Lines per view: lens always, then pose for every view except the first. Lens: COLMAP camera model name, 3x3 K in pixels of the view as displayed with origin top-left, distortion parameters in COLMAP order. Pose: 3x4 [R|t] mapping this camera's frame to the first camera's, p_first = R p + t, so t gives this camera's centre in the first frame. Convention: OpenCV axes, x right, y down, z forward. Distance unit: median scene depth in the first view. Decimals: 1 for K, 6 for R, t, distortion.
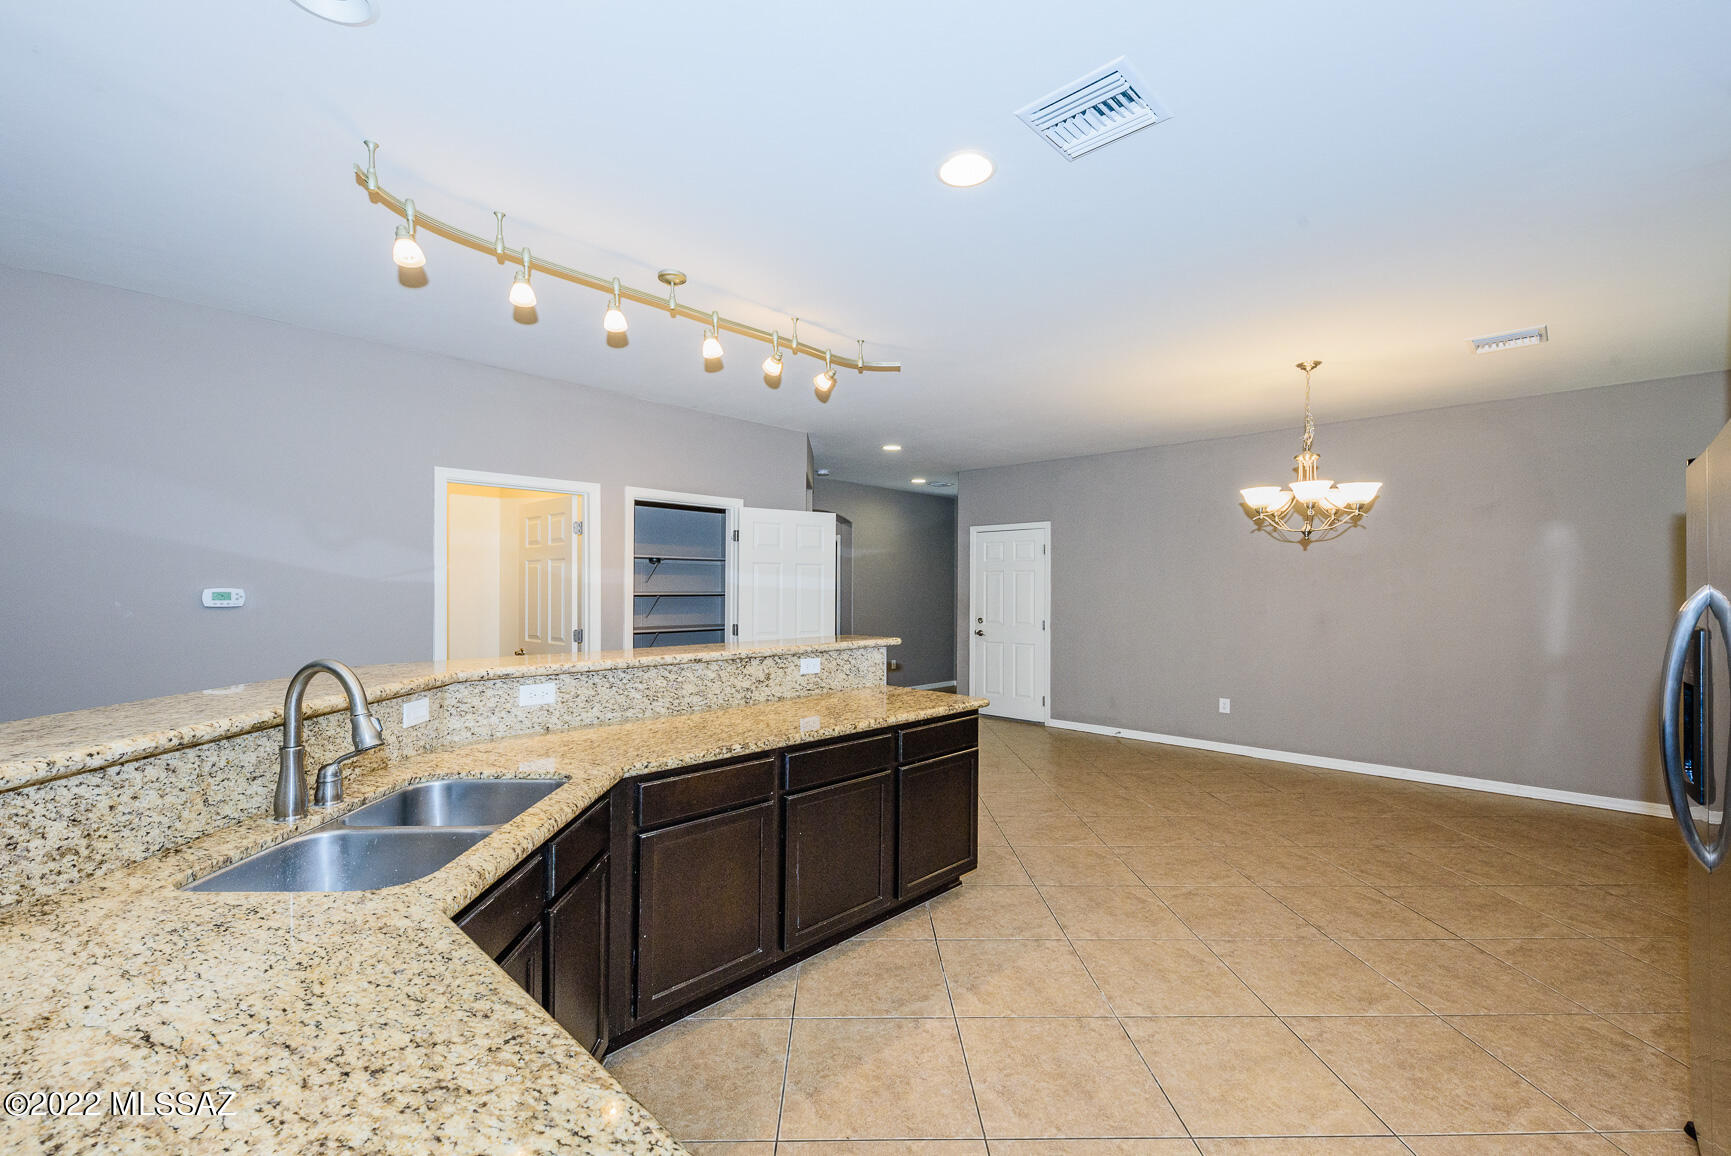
lens RADIAL K [[783.9, 0, 842.7], [0, 783.9, 588.3], [0, 0, 1]] dist [0.008205, -0.001079]
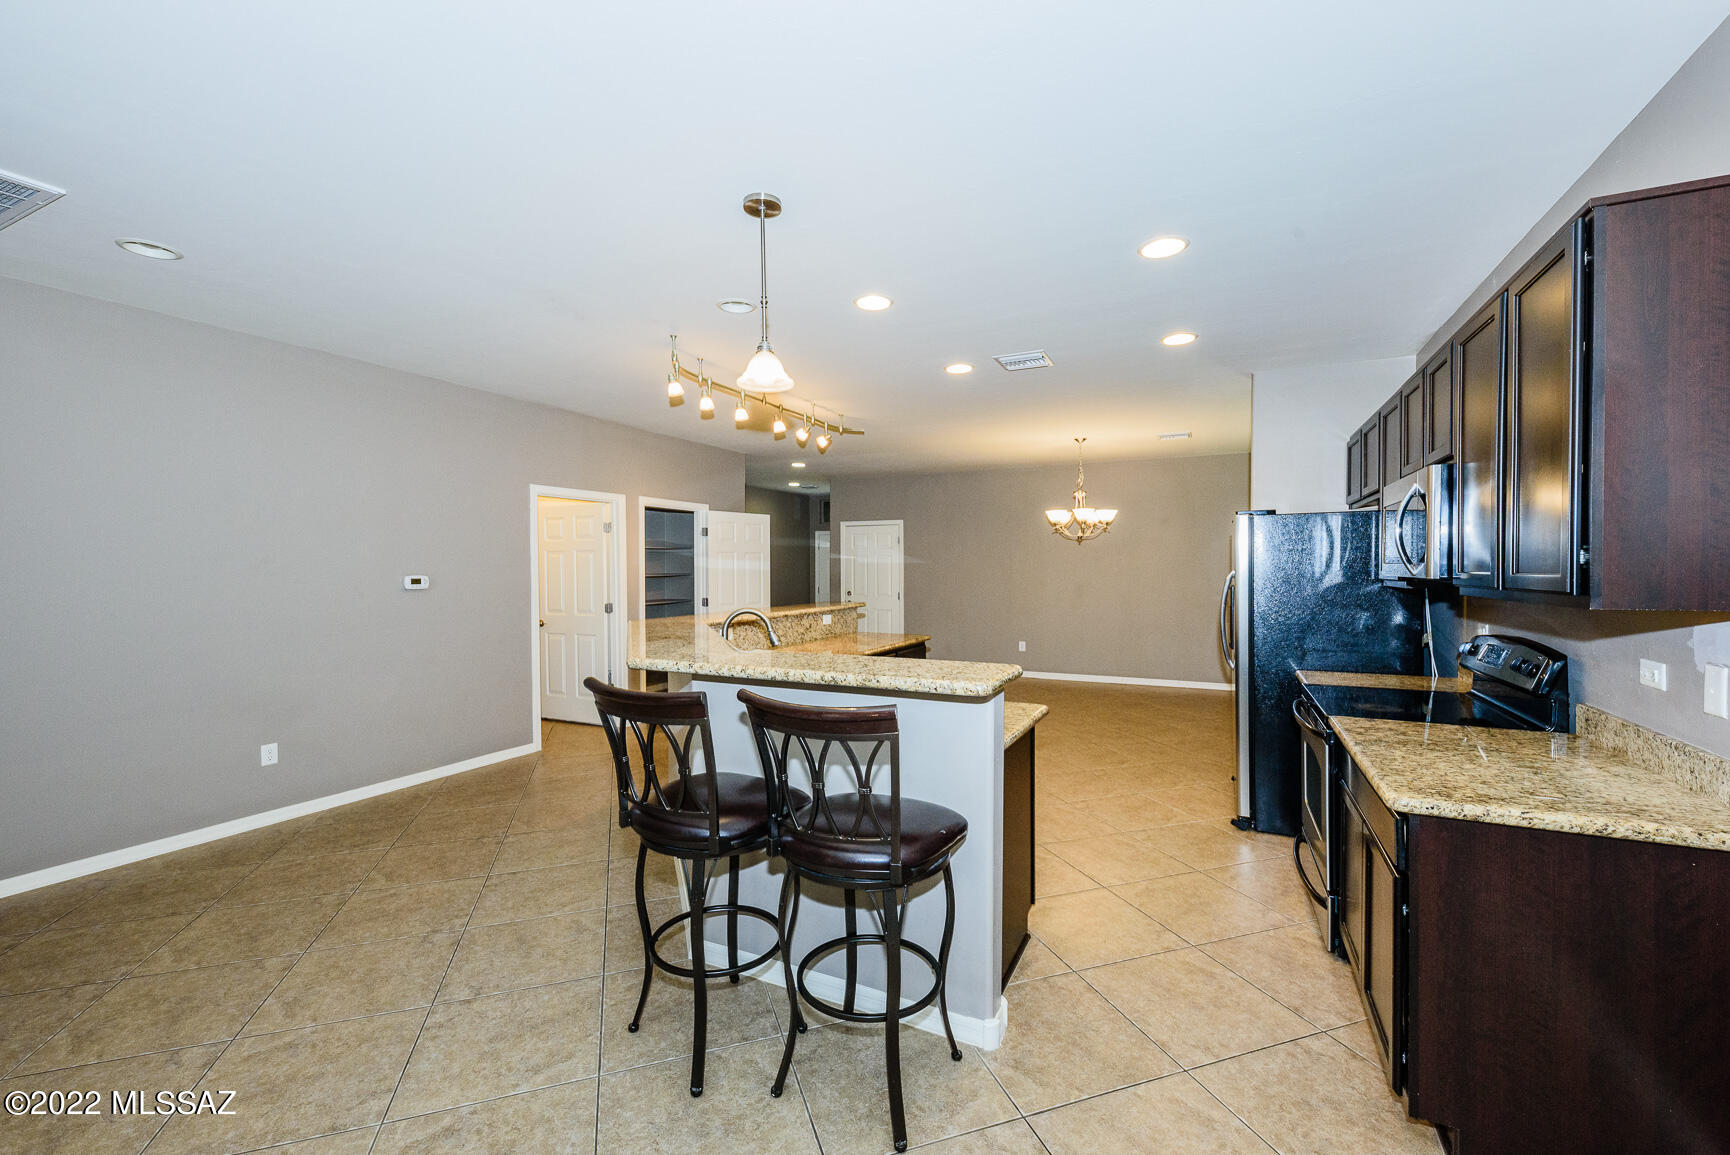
lens RADIAL K [[783.4, 0, 870.9], [0, 783.4, 579.2], [0, 0, 1]] dist [0.008205, -0.001079]
pose [[0.944307, -0.012182, 0.328840, -0.407645], [0.006338, 0.999802, 0.018838, -0.012741], [-0.329005, -0.015704, 0.944198, -0.473073]]
